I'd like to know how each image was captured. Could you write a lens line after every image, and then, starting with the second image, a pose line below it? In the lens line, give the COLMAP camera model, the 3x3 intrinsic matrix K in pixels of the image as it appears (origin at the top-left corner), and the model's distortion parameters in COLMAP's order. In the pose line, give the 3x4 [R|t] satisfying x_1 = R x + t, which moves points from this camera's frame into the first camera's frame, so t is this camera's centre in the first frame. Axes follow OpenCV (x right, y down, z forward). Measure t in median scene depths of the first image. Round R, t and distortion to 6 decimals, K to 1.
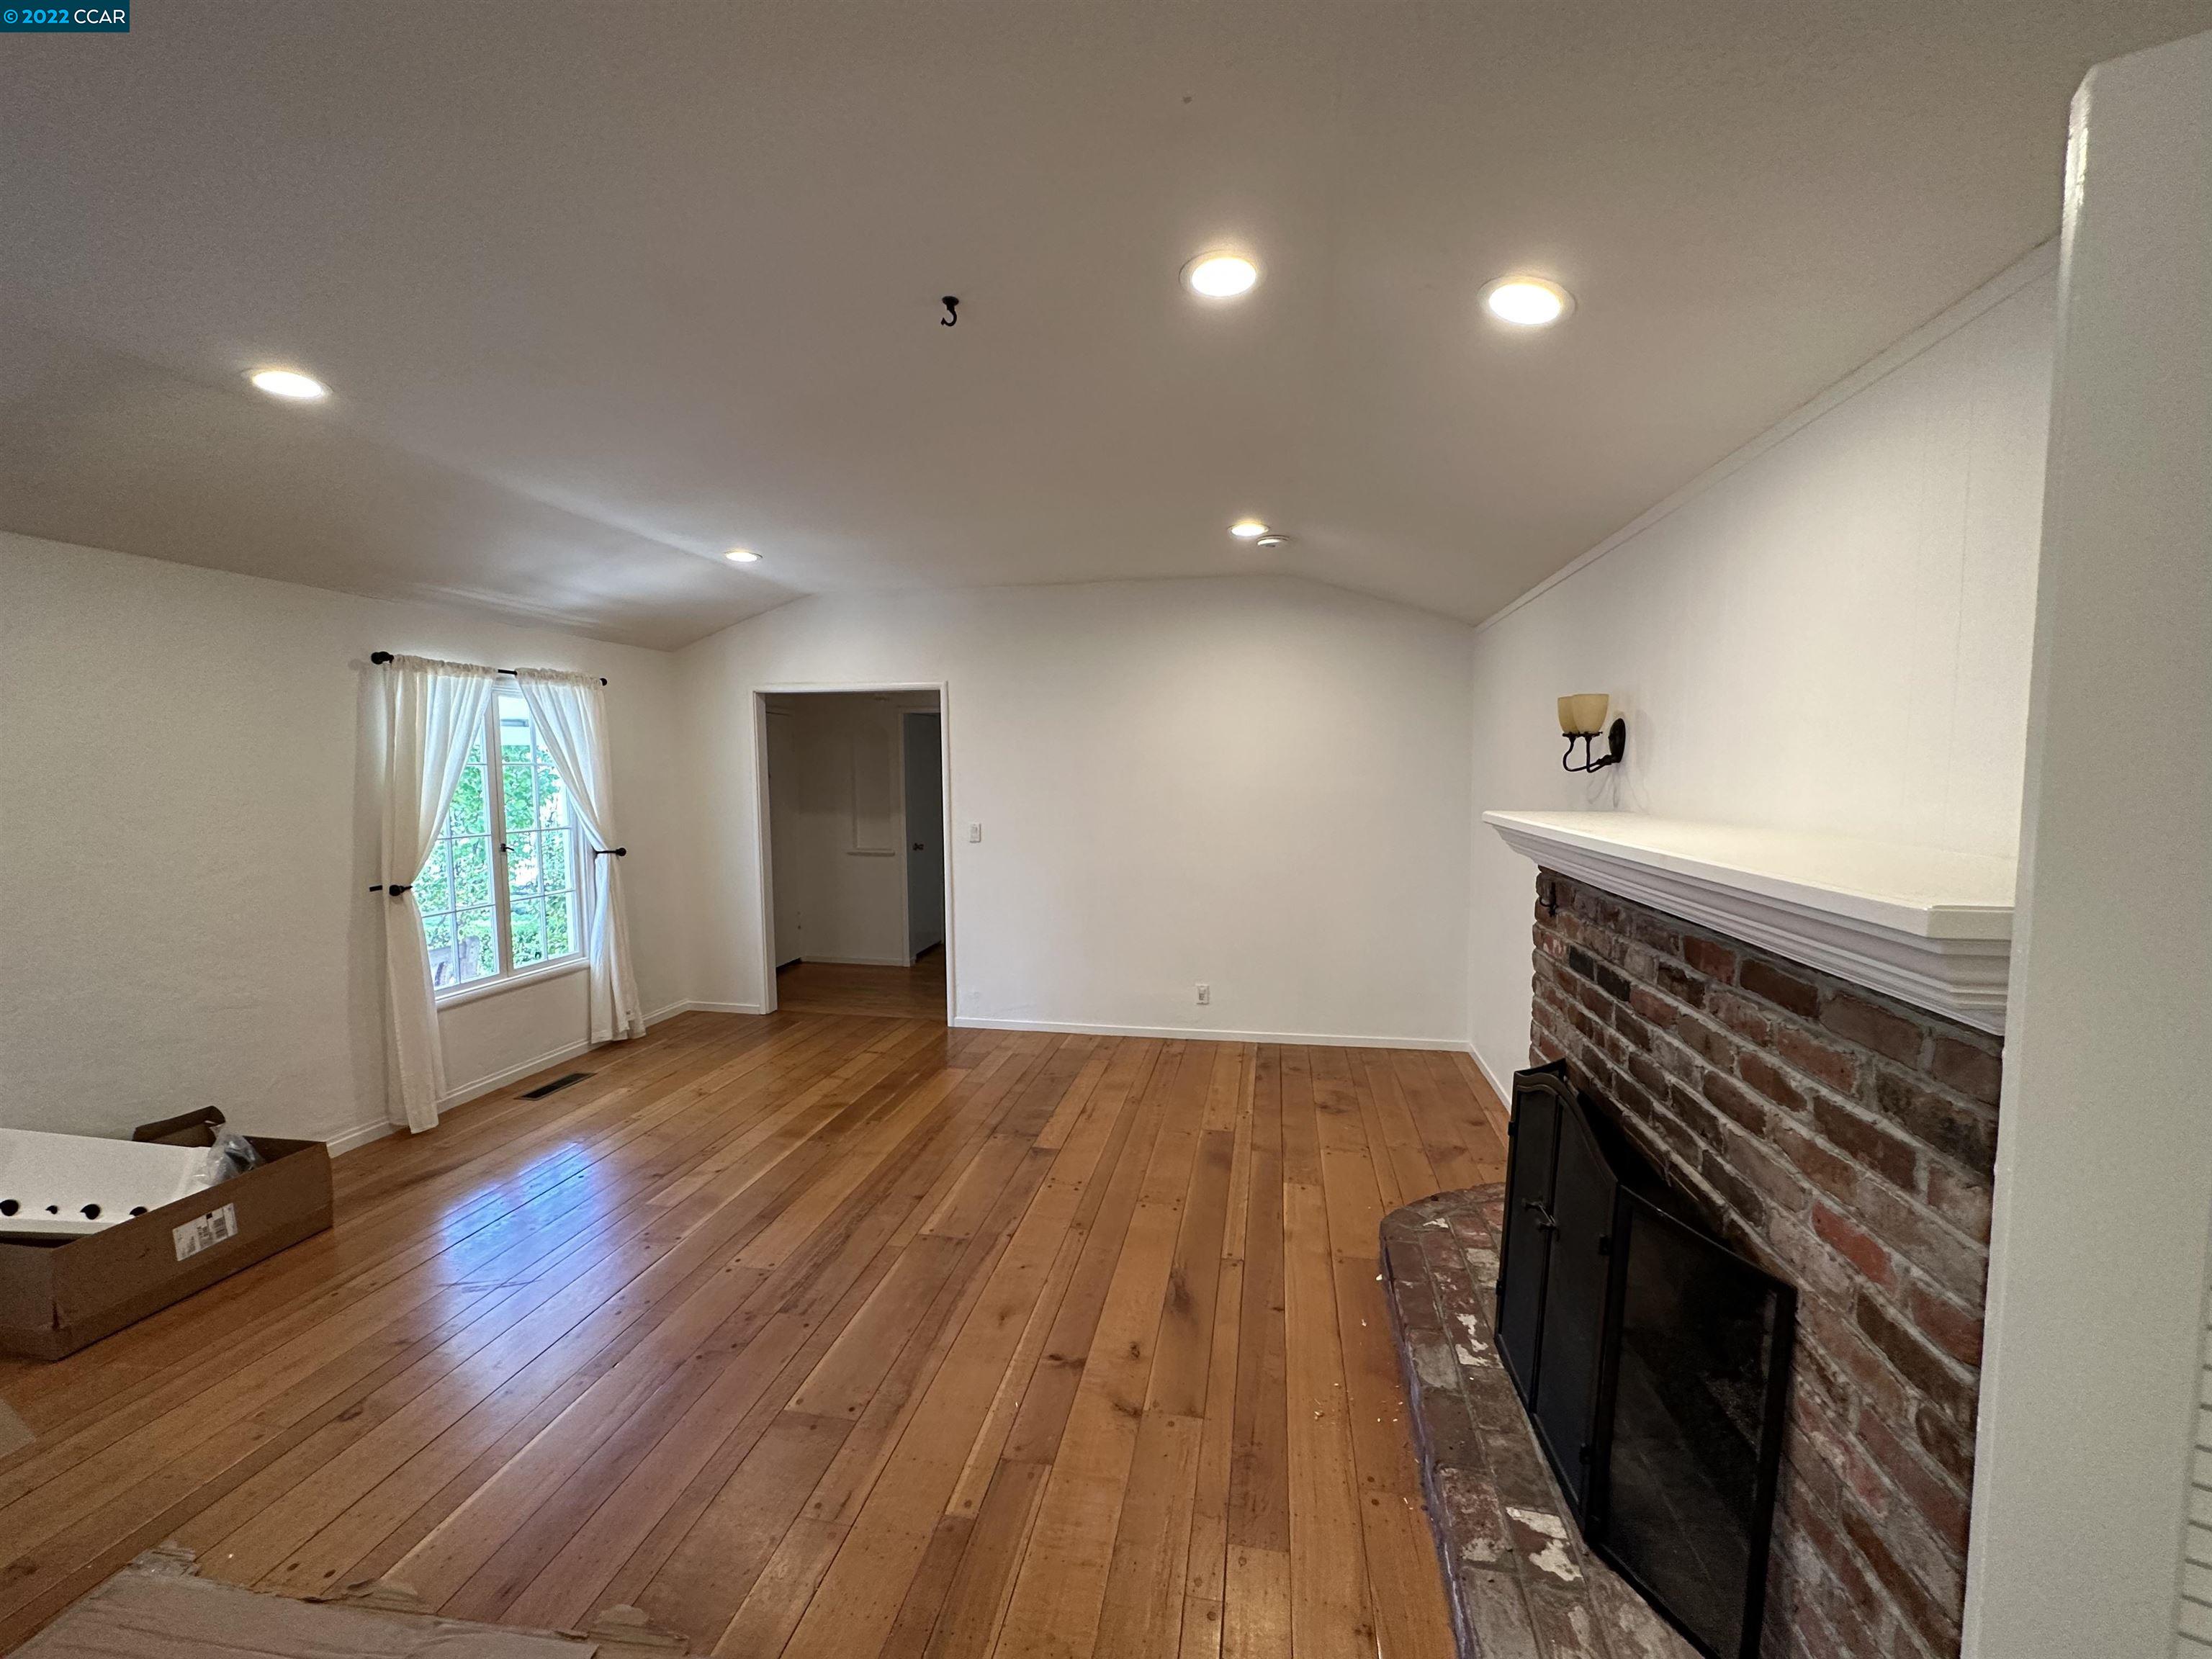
lens RADIAL K [[885.9, 0, 1101.2], [0, 885.9, 831.6], [0, 0, 1]] dist [0.001766, 0.000061]
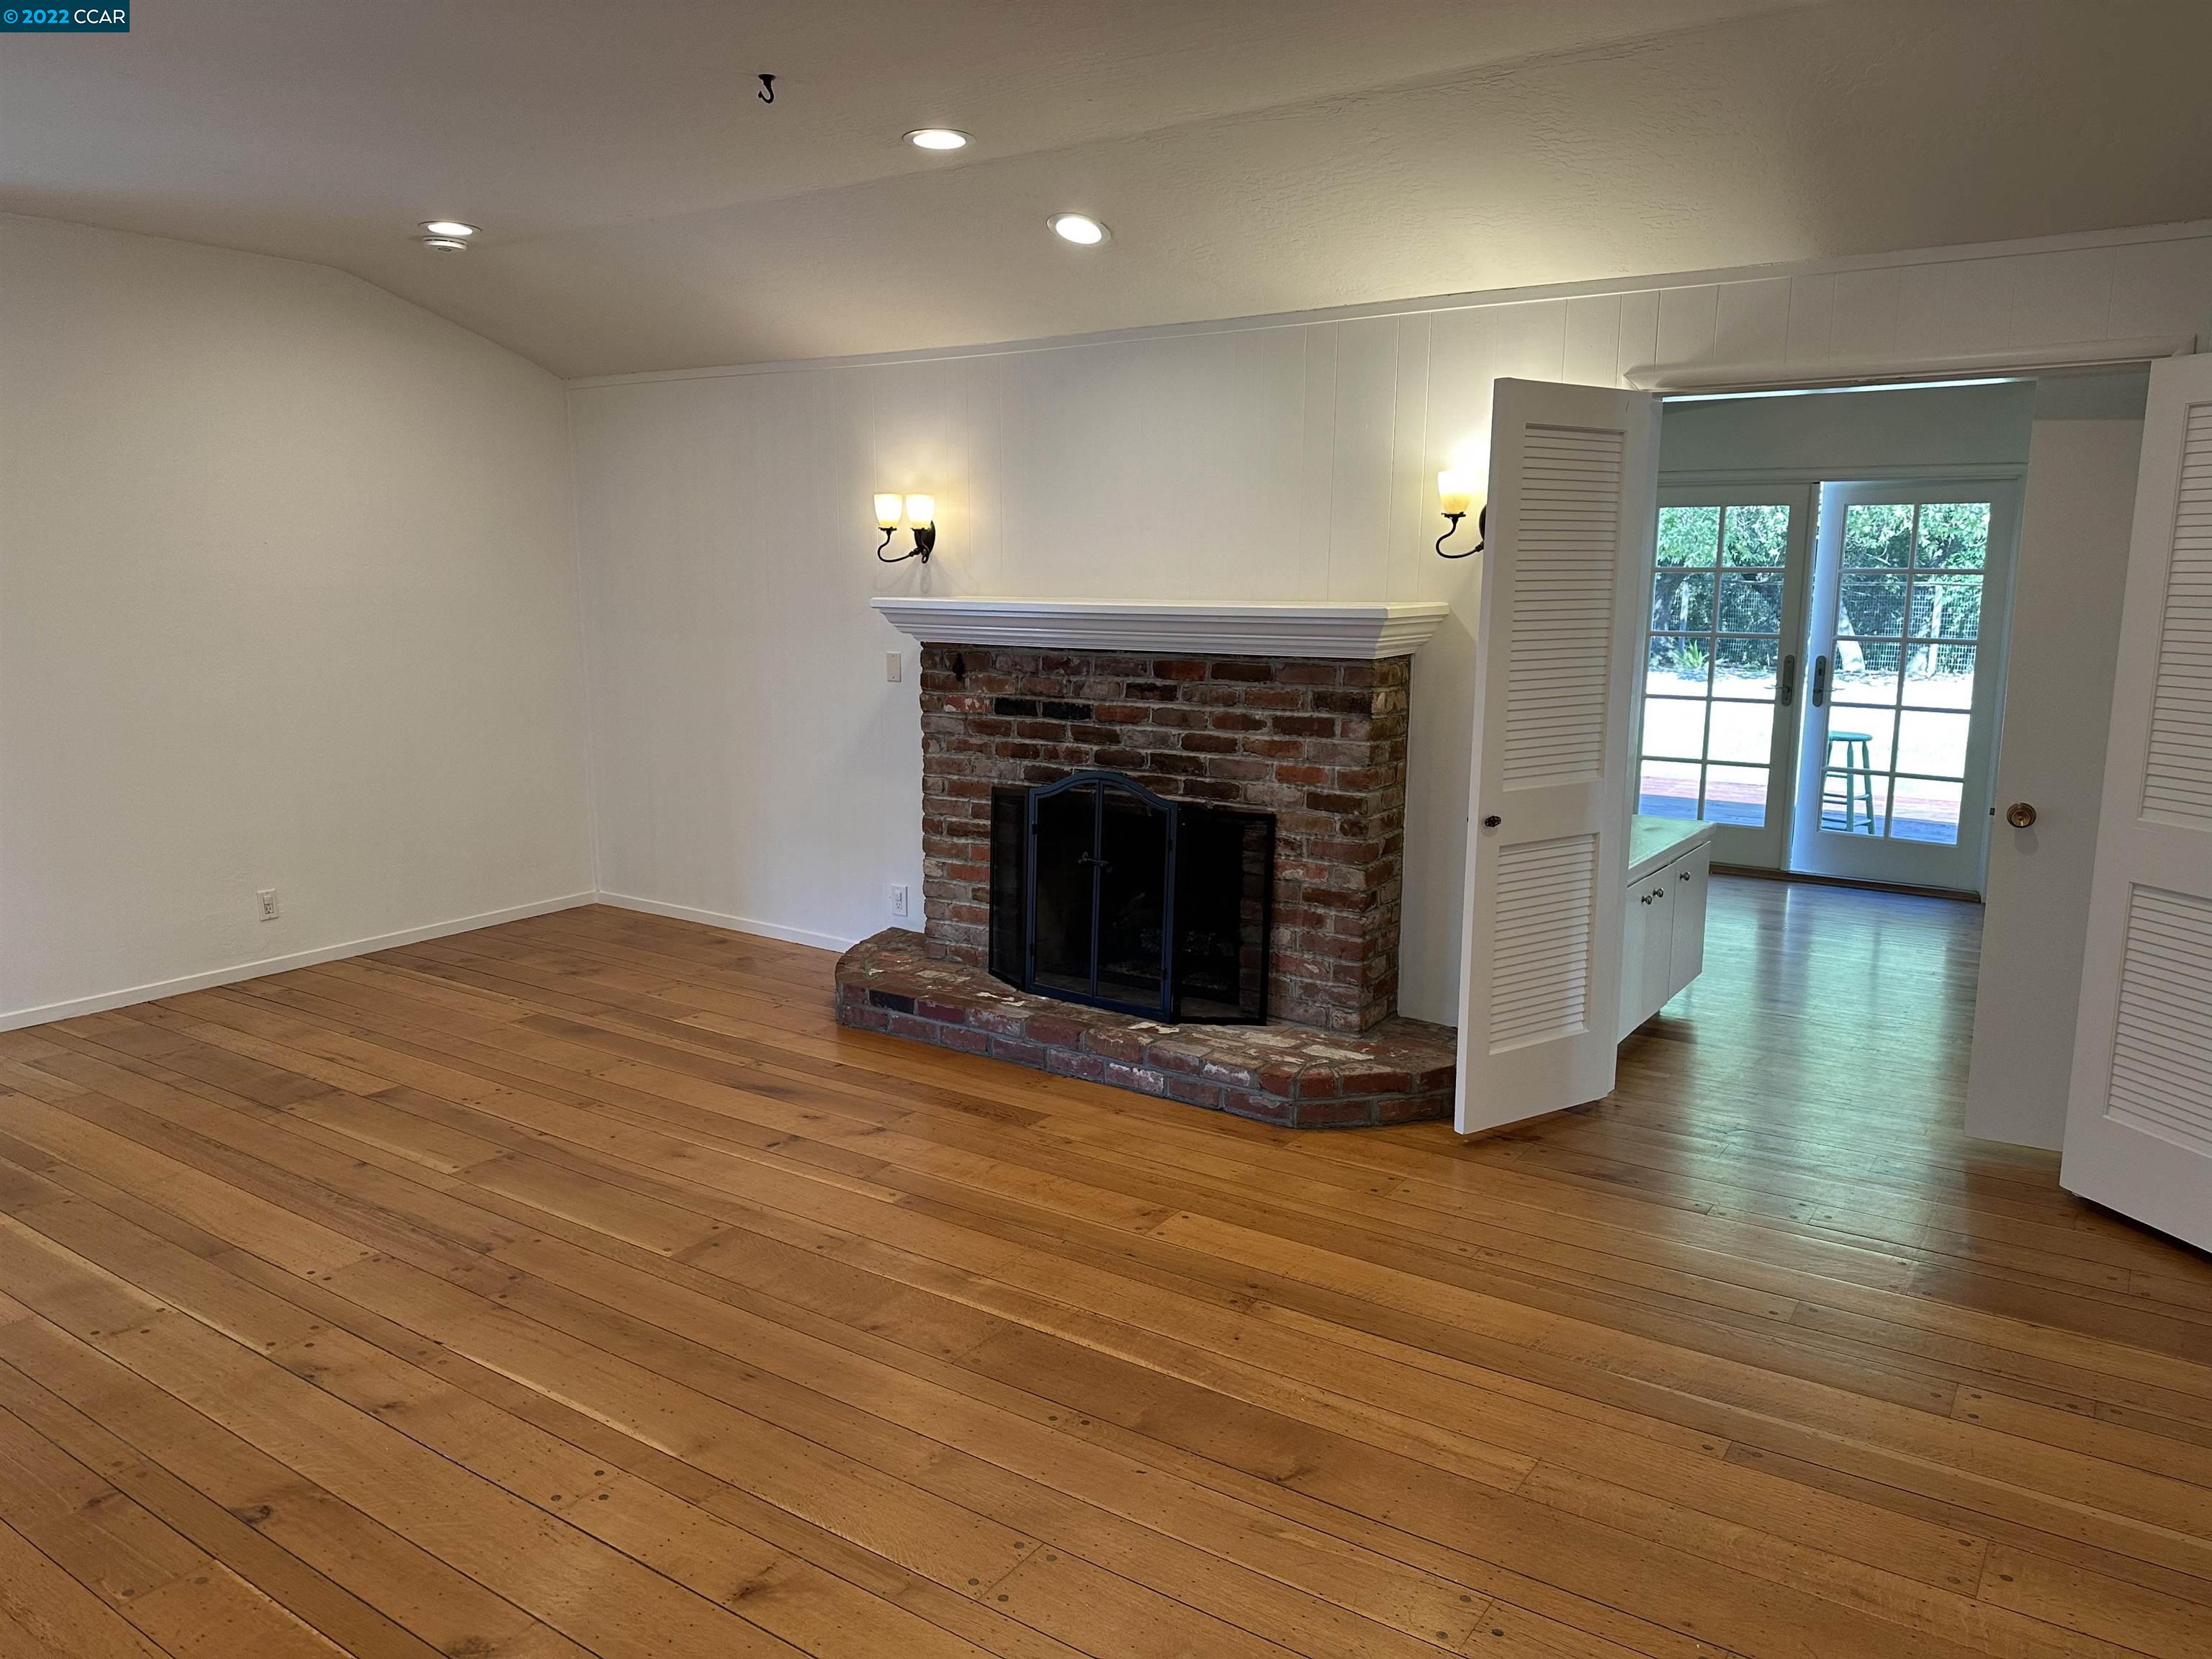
lens RADIAL K [[1528.1, 0, 1082.6], [0, 1528.1, 847.7], [0, 0, 1]] dist [0.080095, -0.102529]
pose [[0.410184, -0.157559, 0.898290, -0.978725], [0.062173, 0.987503, 0.144817, 0.018436], [-0.909881, -0.003553, 0.414854, -0.033412]]
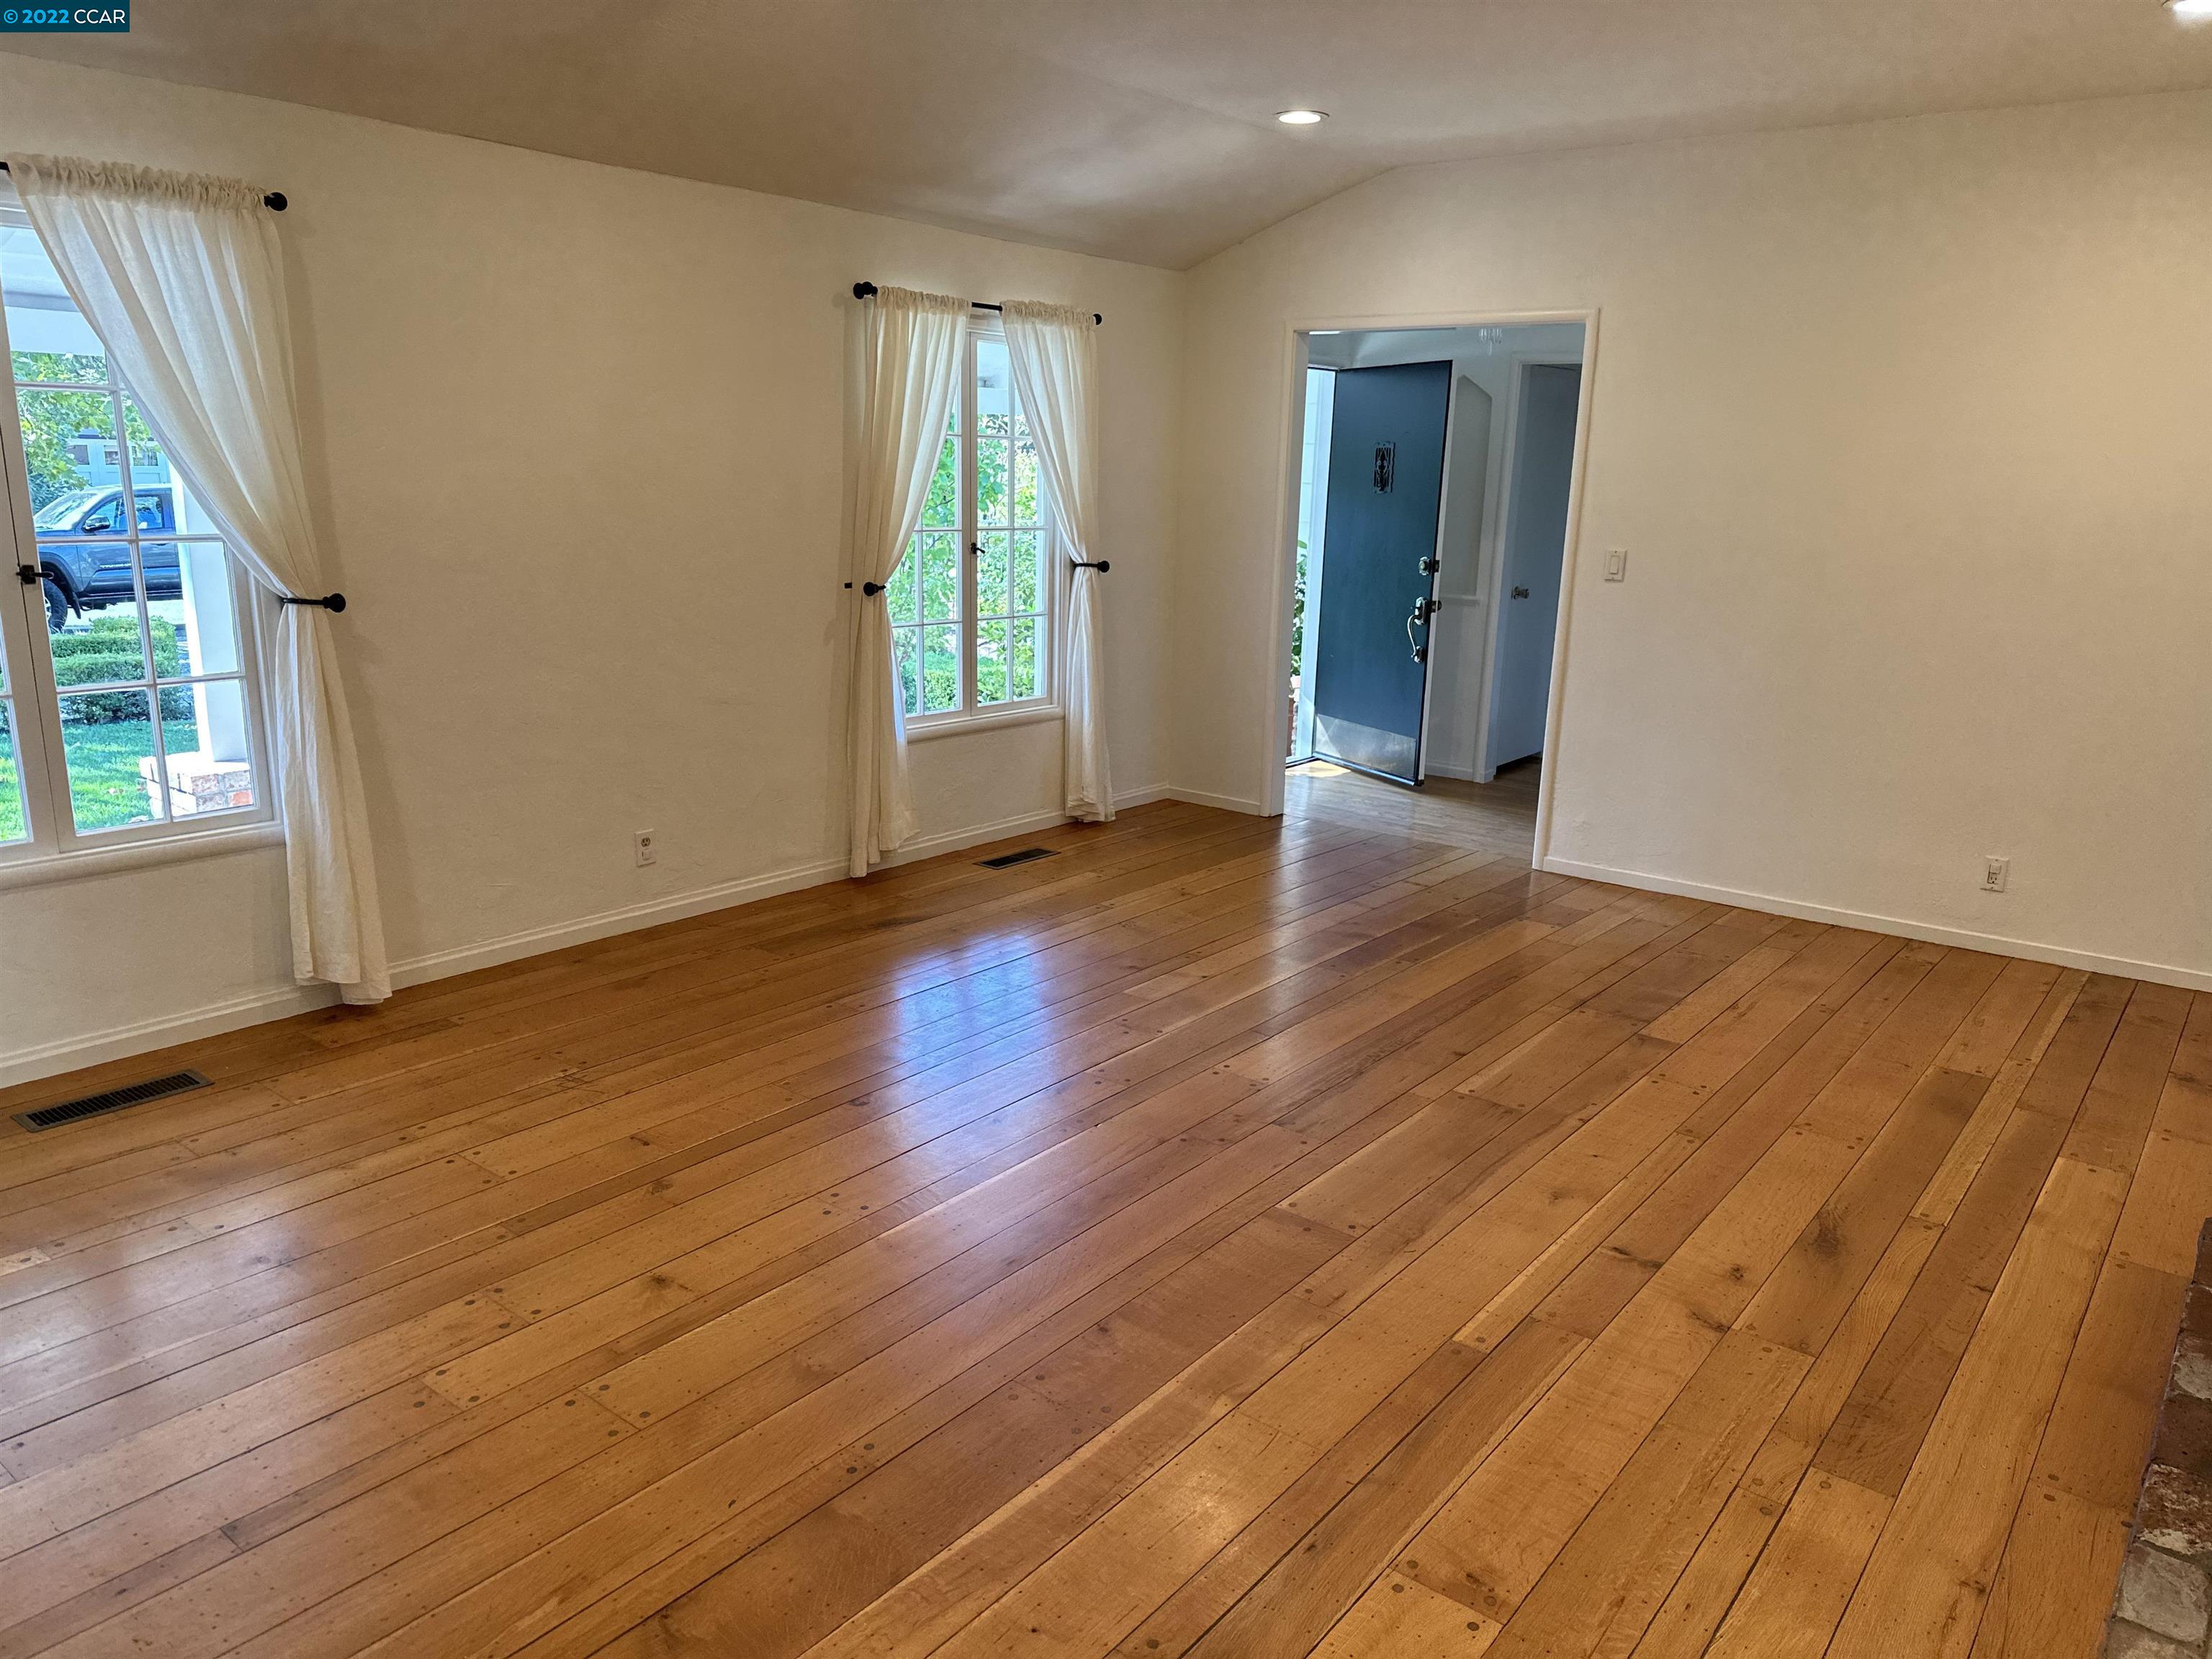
lens RADIAL K [[1528.1, 0, 1082.6], [0, 1528.1, 847.7], [0, 0, 1]] dist [0.080095, -0.102529]
pose [[0.883447, 0.140922, -0.446835, 0.056785], [-0.065536, 0.981487, 0.179966, 0.037274], [0.463924, -0.129707, 0.876328, -0.212006]]
